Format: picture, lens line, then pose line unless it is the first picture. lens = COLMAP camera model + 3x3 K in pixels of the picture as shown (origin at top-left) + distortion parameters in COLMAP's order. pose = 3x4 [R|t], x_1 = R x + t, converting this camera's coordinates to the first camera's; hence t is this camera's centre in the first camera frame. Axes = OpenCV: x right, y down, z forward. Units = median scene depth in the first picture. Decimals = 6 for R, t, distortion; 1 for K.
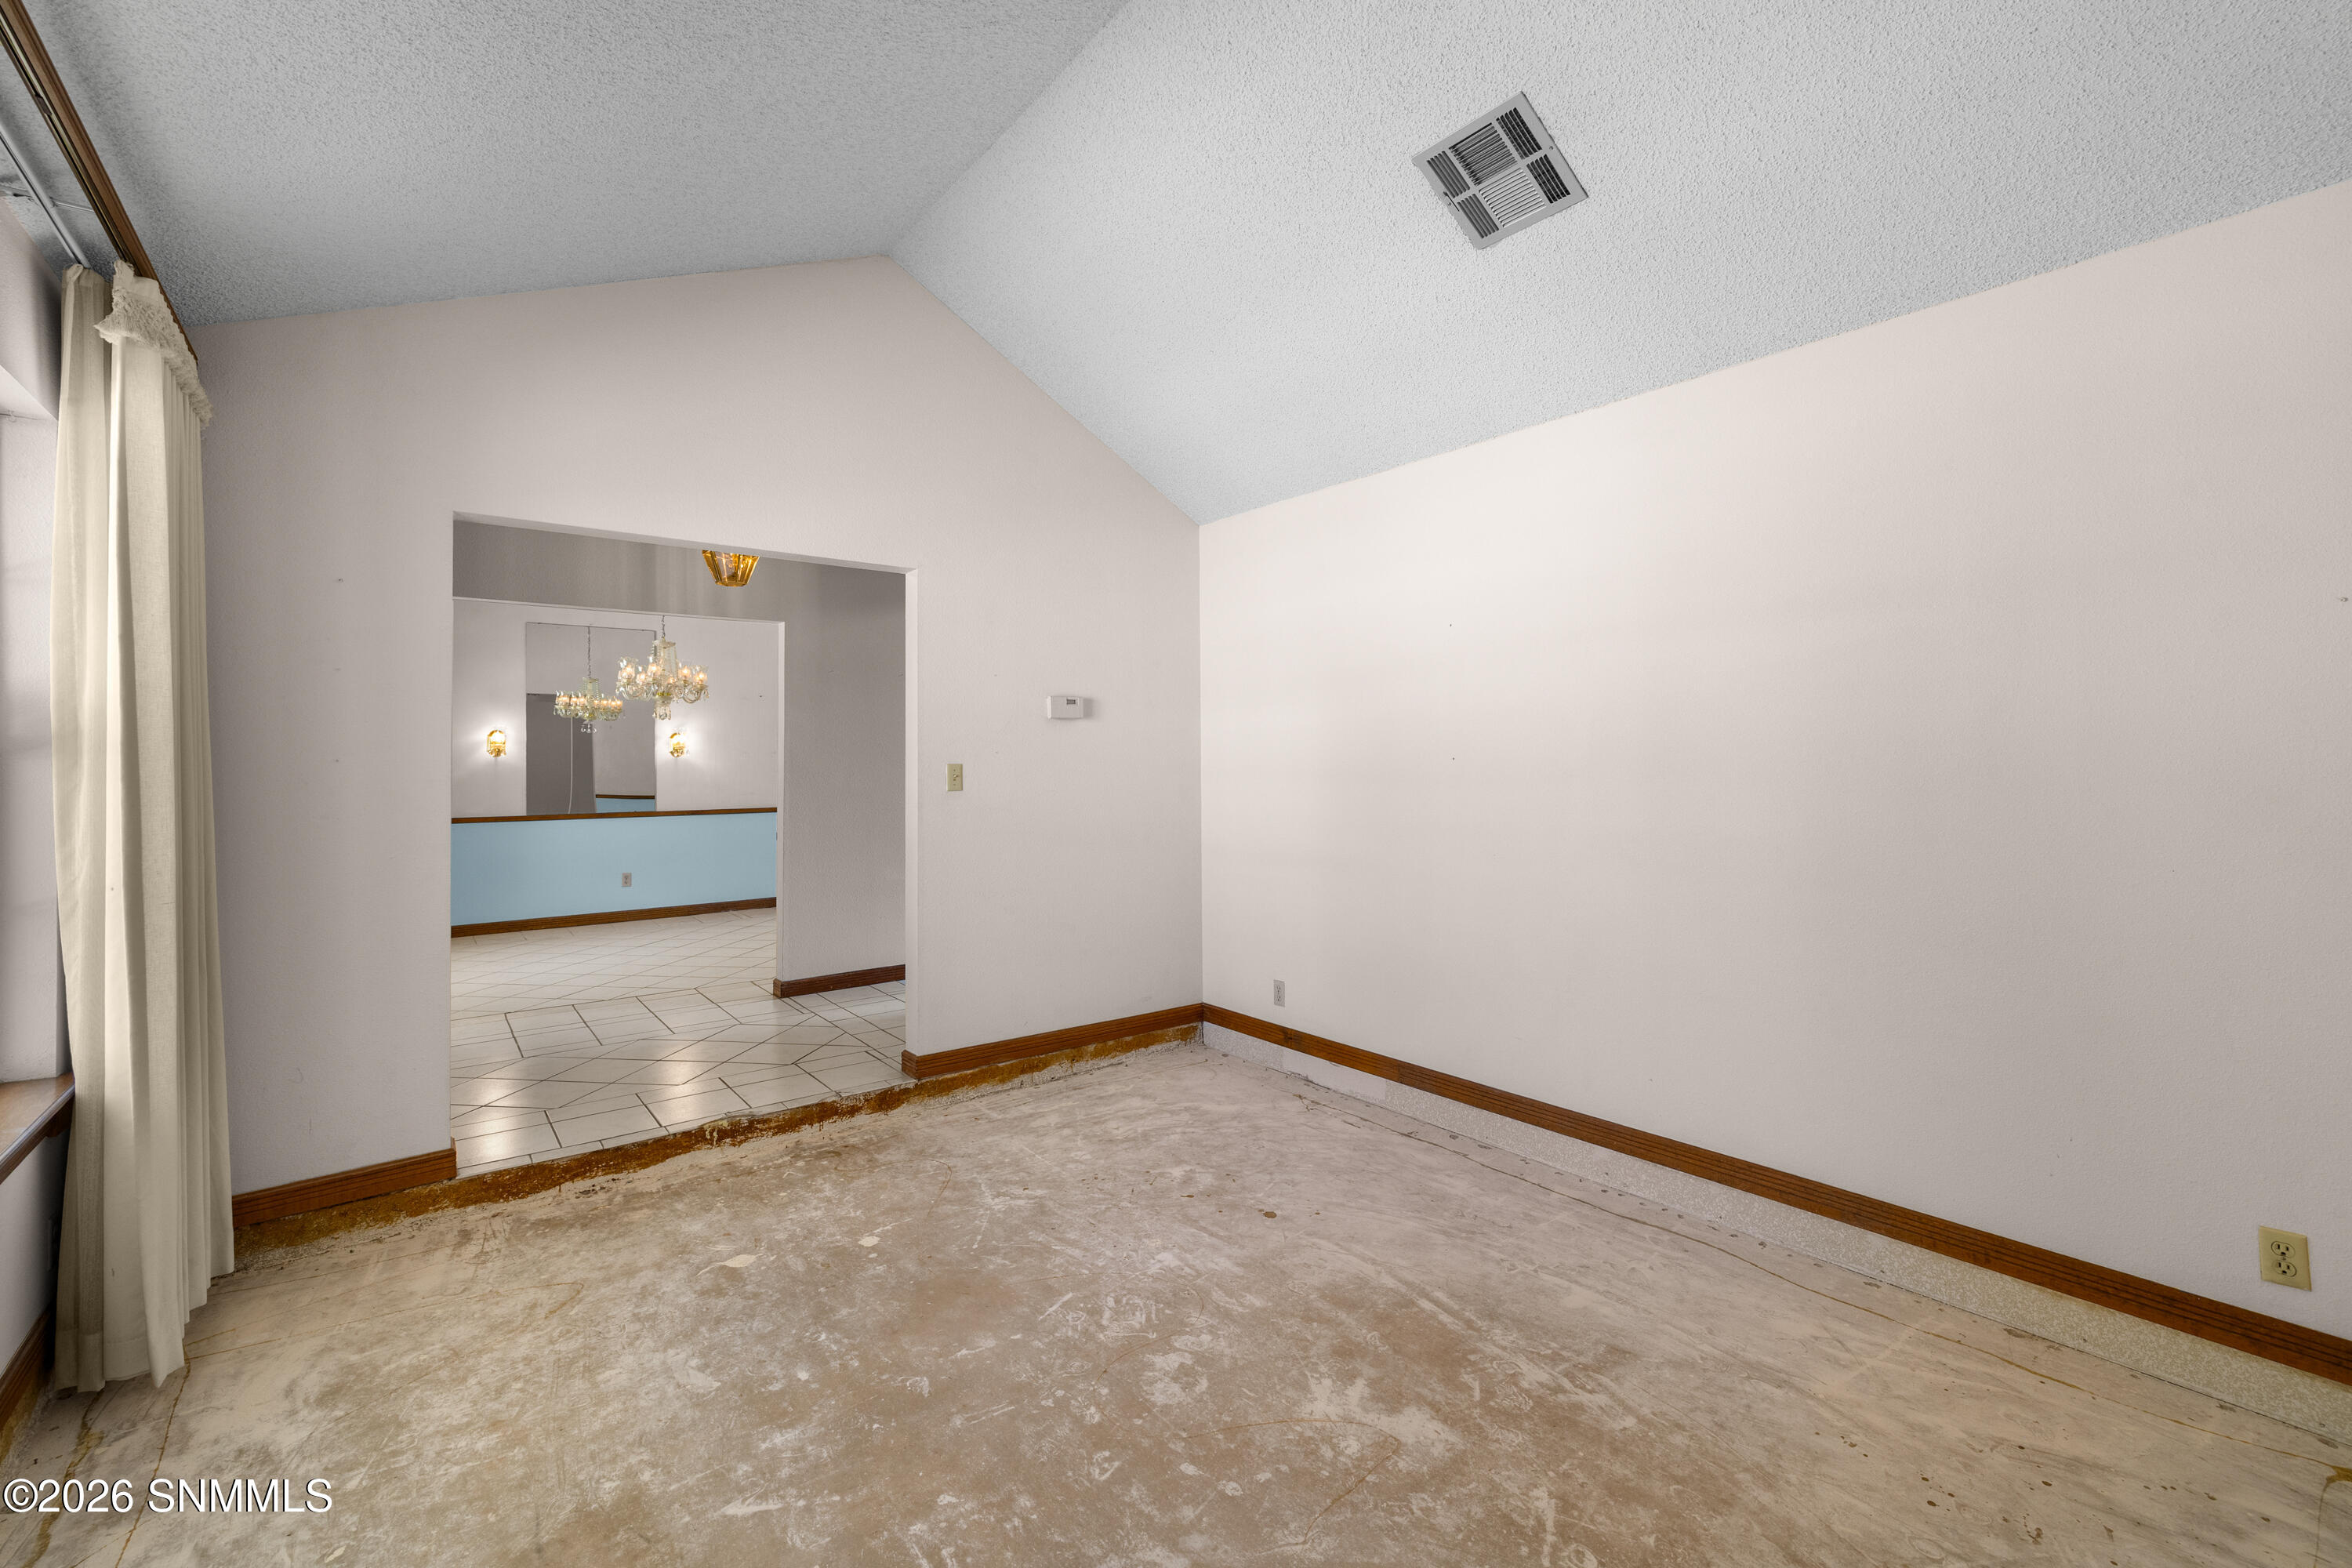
lens RADIAL K [[1001.2, 0, 1178.0], [0, 1001.2, 757.8], [0, 0, 1]] dist [0.001952, 0.000261]
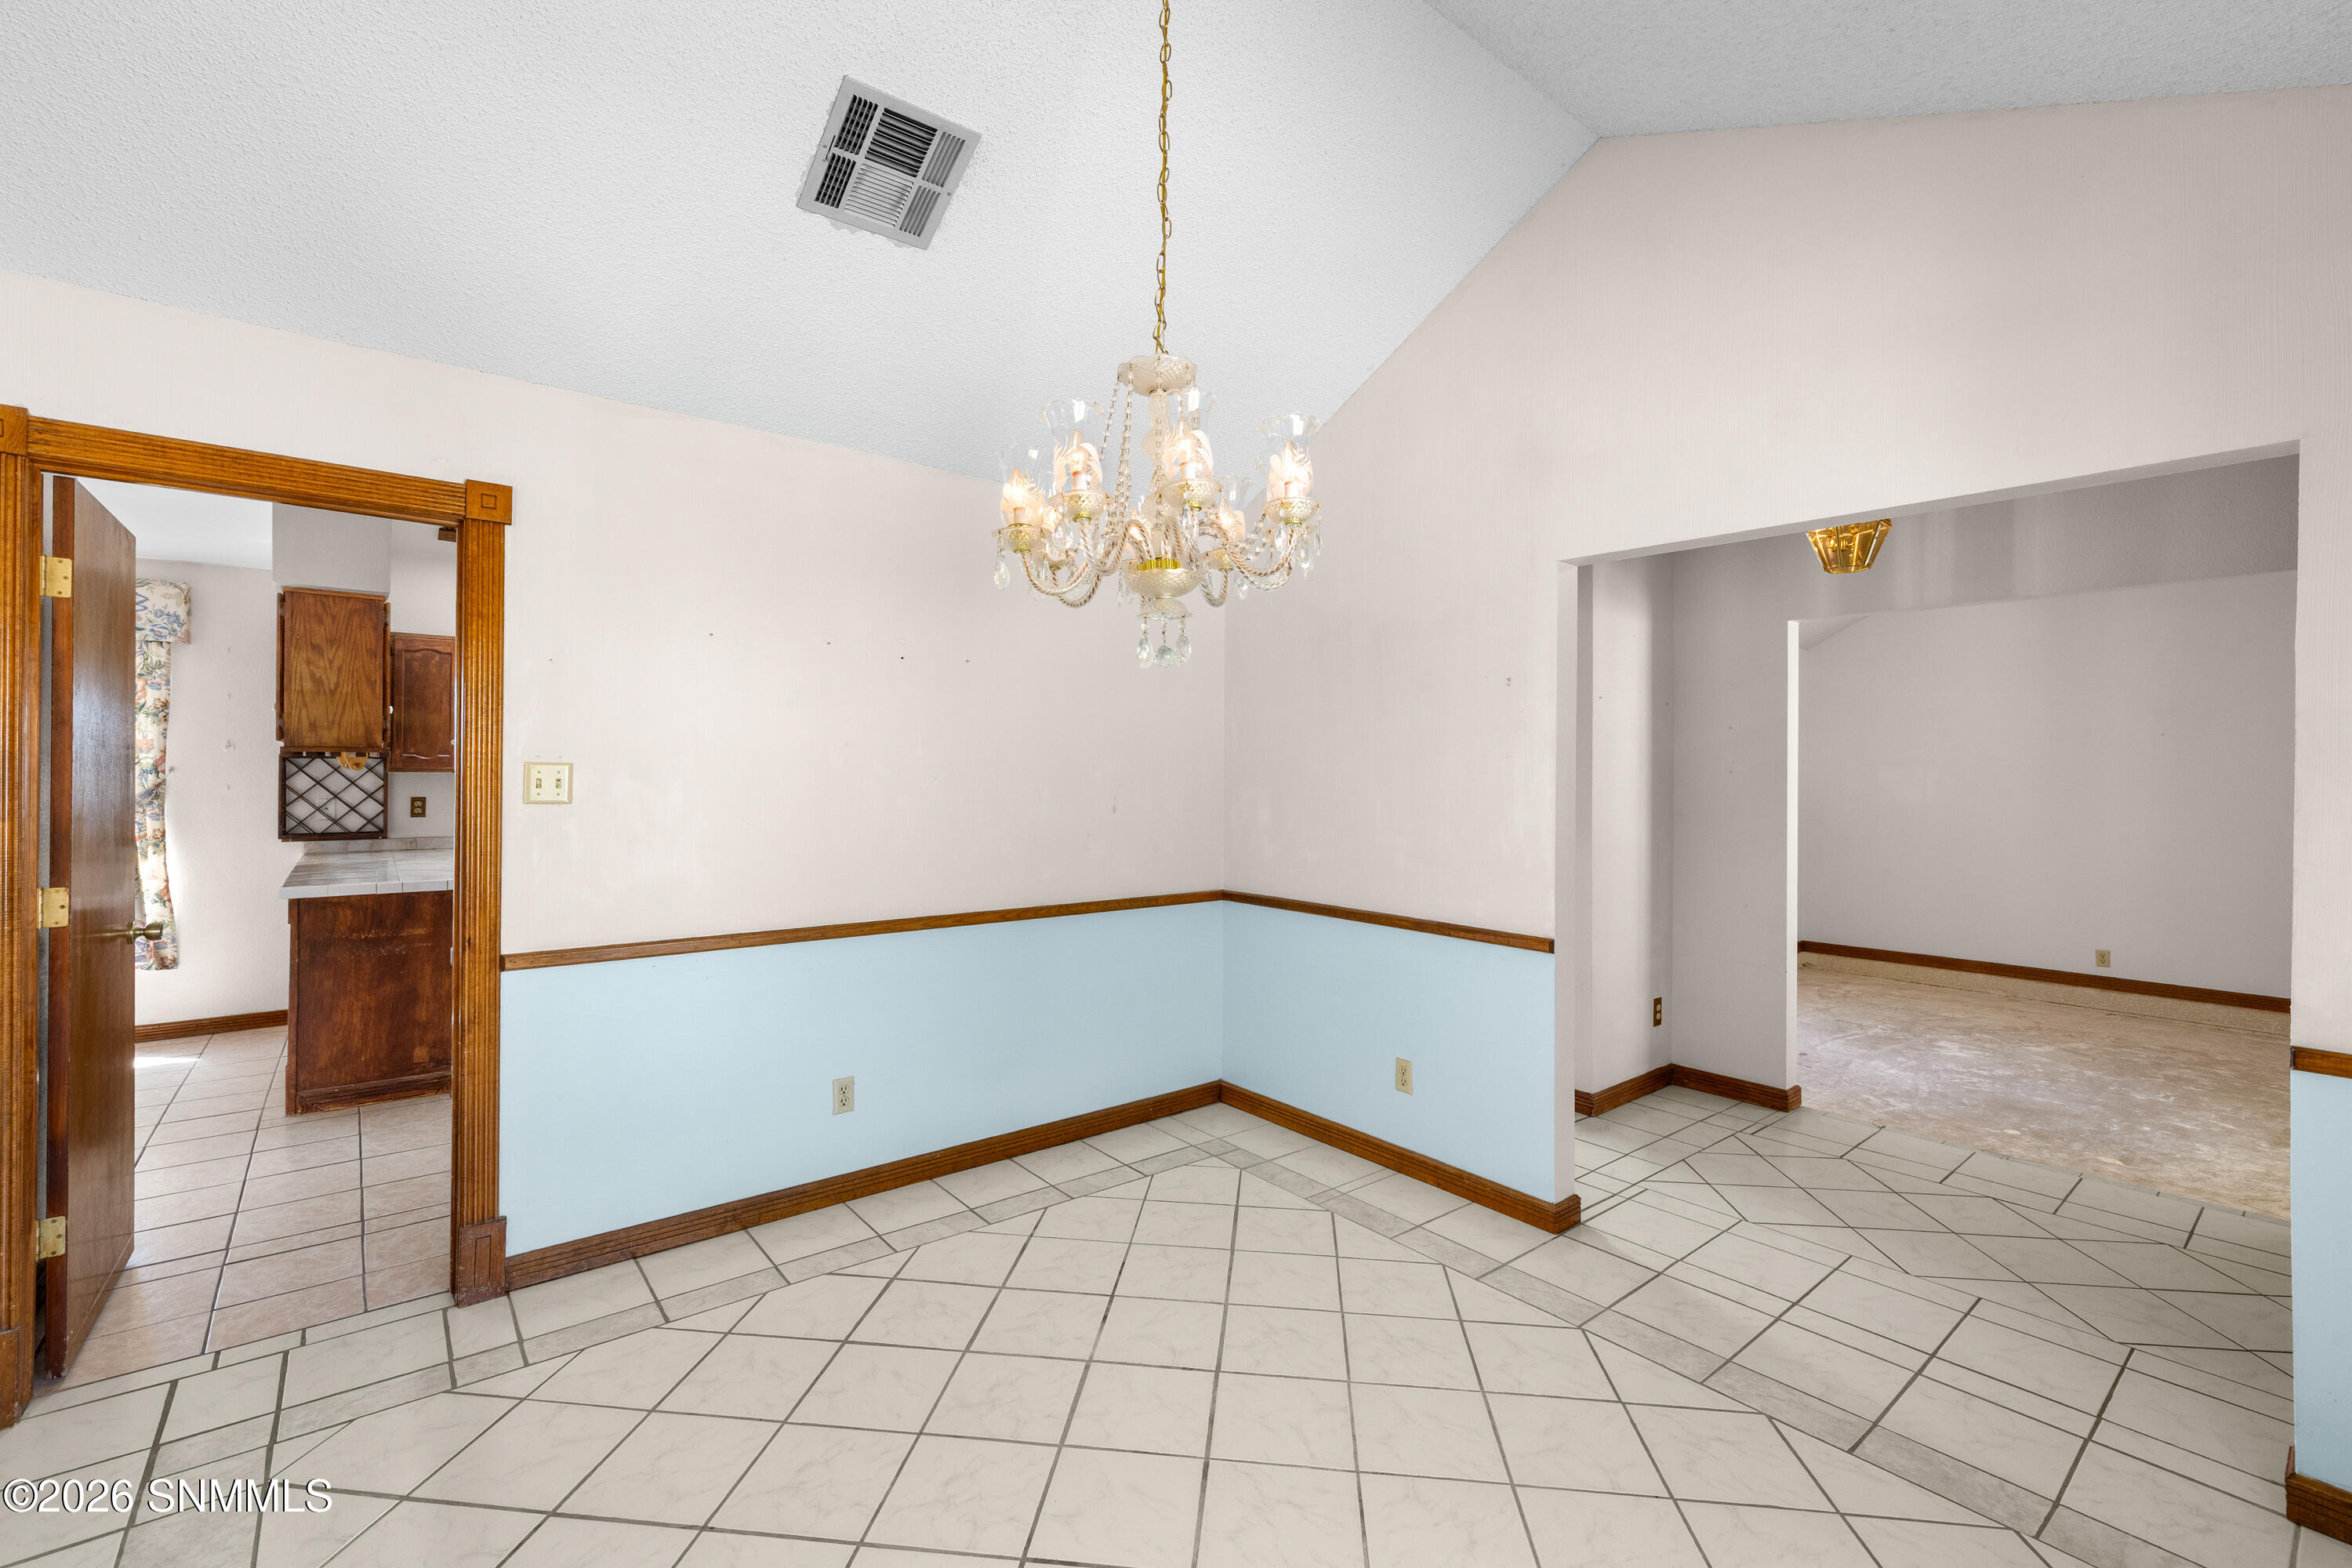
lens RADIAL K [[996.2, 0, 1174.7], [0, 996.2, 764.4], [0, 0, 1]] dist [0.000094, 0.000306]
pose [[-0.003932, 0.008866, 0.999953, -1.591662], [-0.004402, 0.999951, -0.008883, -0.039934], [-0.999983, -0.004436, -0.003893, 2.005026]]
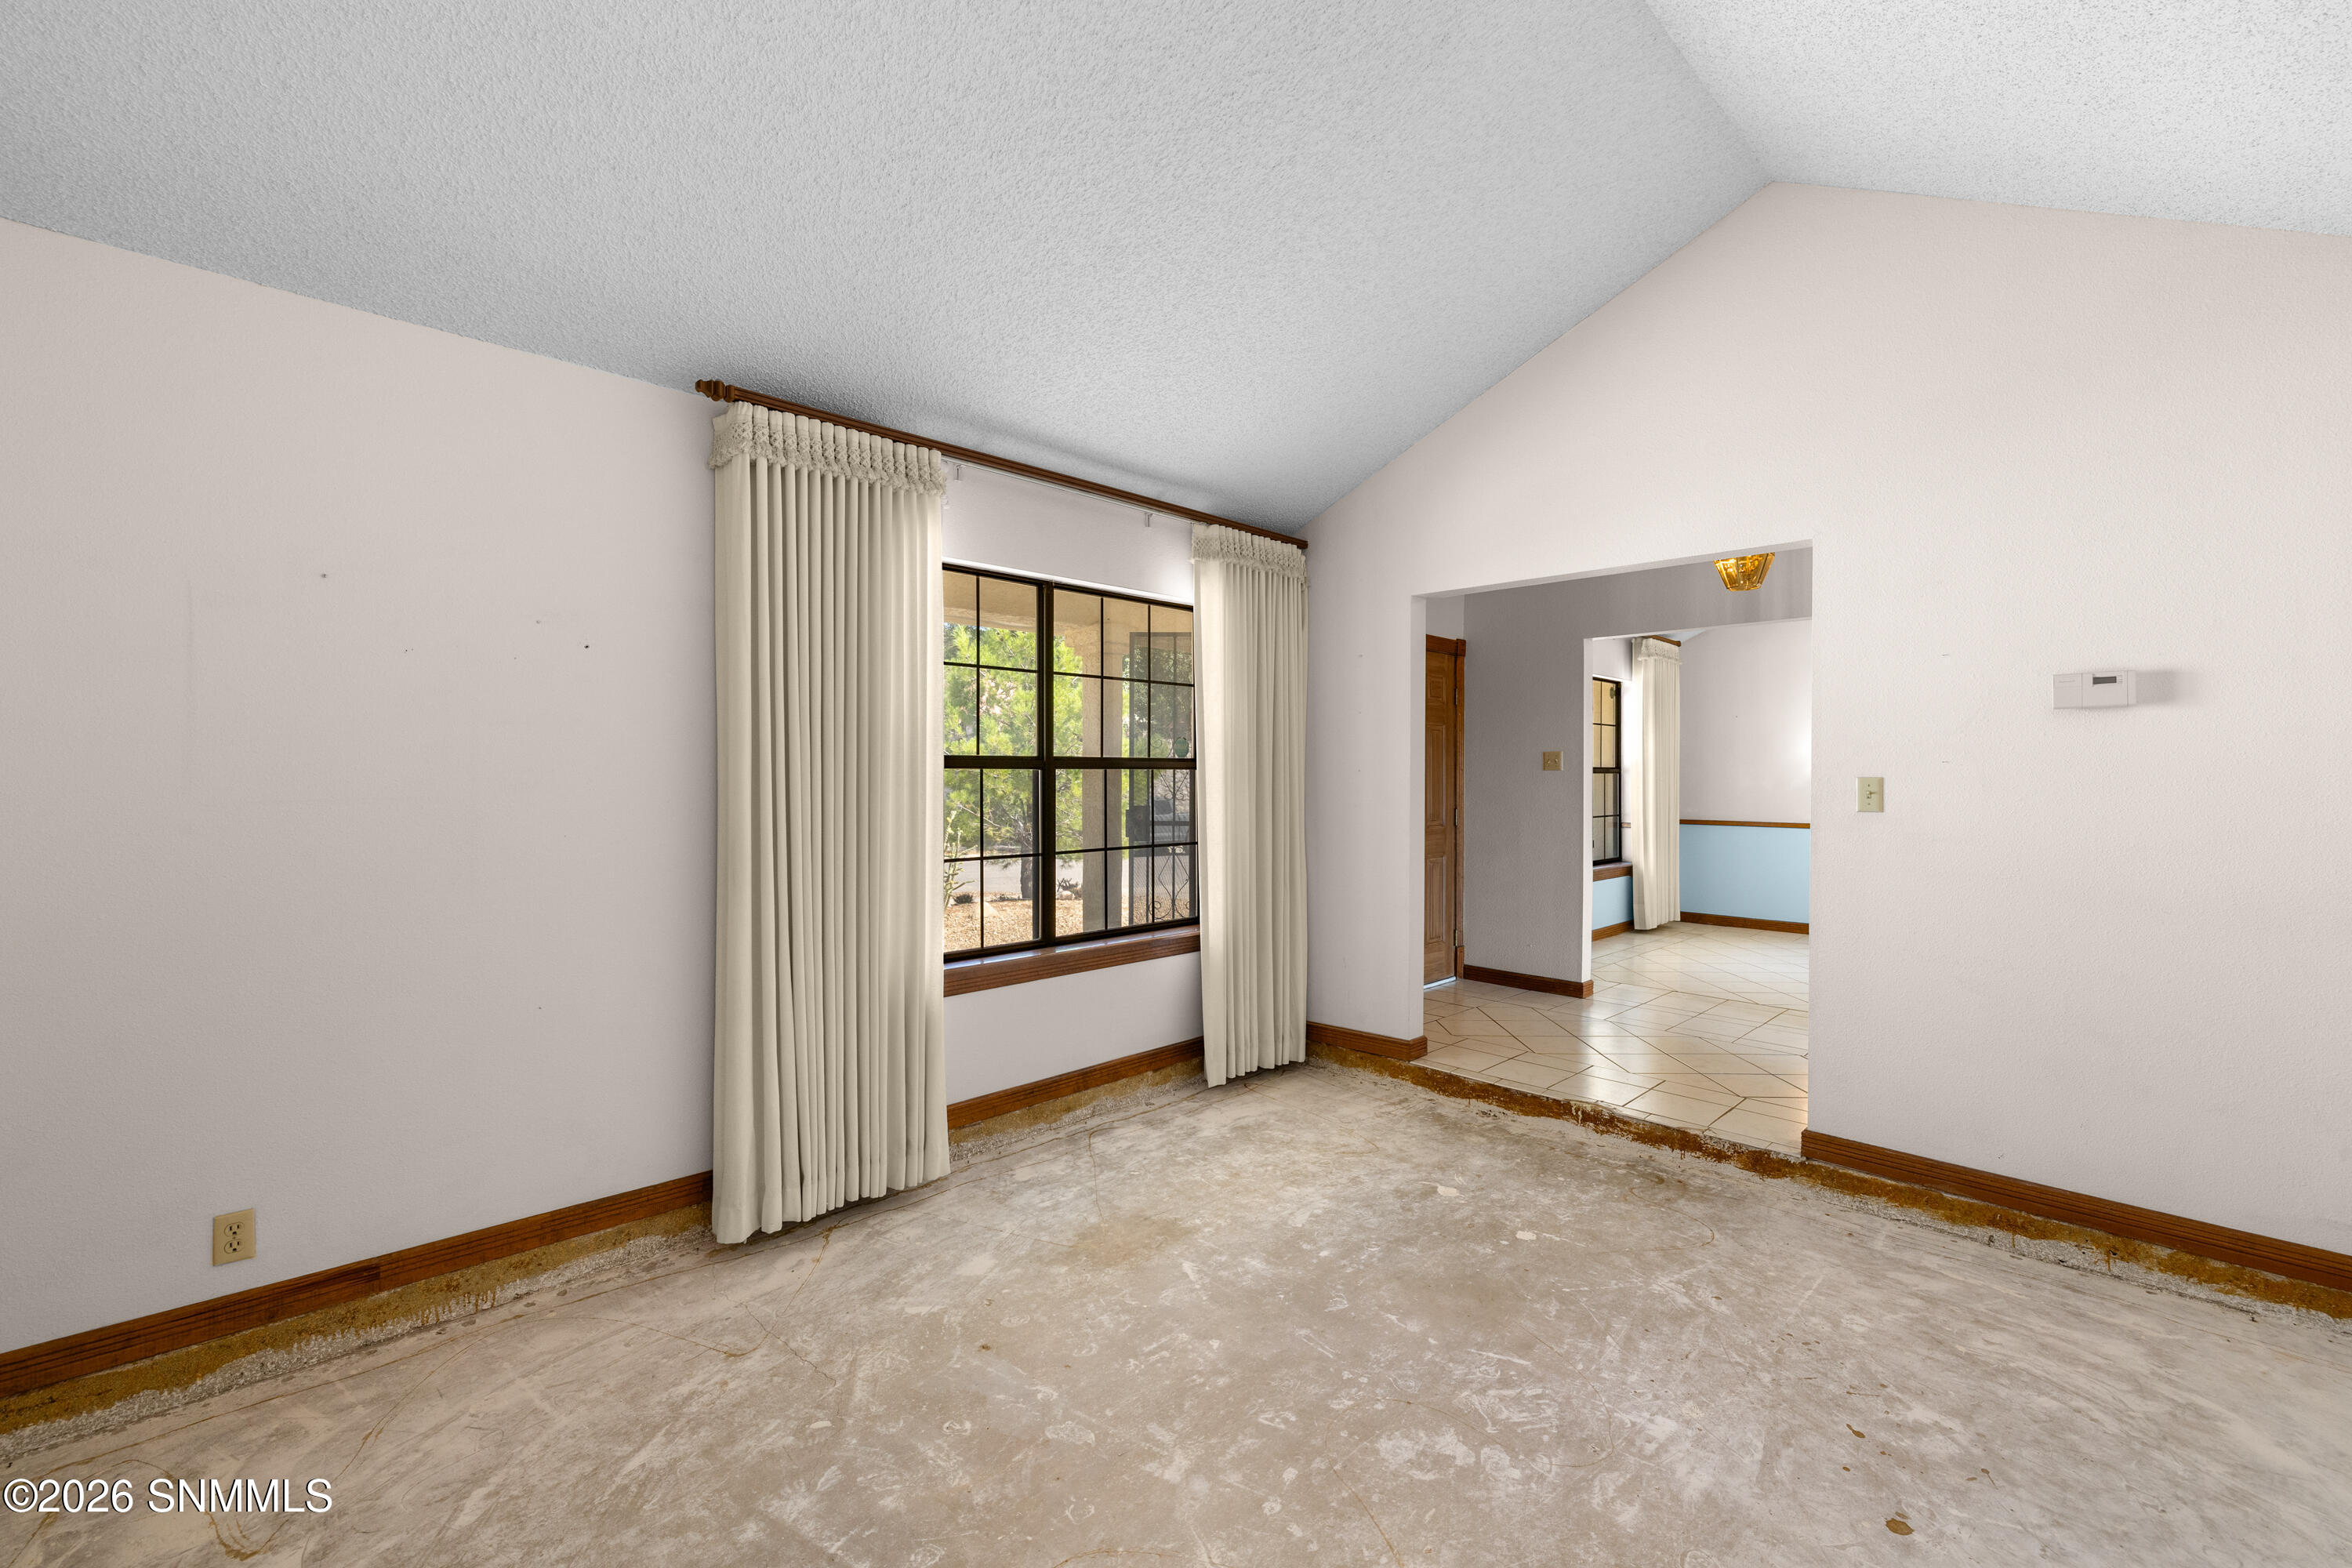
lens RADIAL K [[996.2, 0, 1174.7], [0, 996.2, 764.4], [0, 0, 1]] dist [0.000094, 0.000306]
pose [[0.106290, -0.002589, -0.994332, 0.605012], [0.000185, 0.999997, -0.002584, -0.002137], [0.994335, 0.000091, 0.106290, 0.471035]]
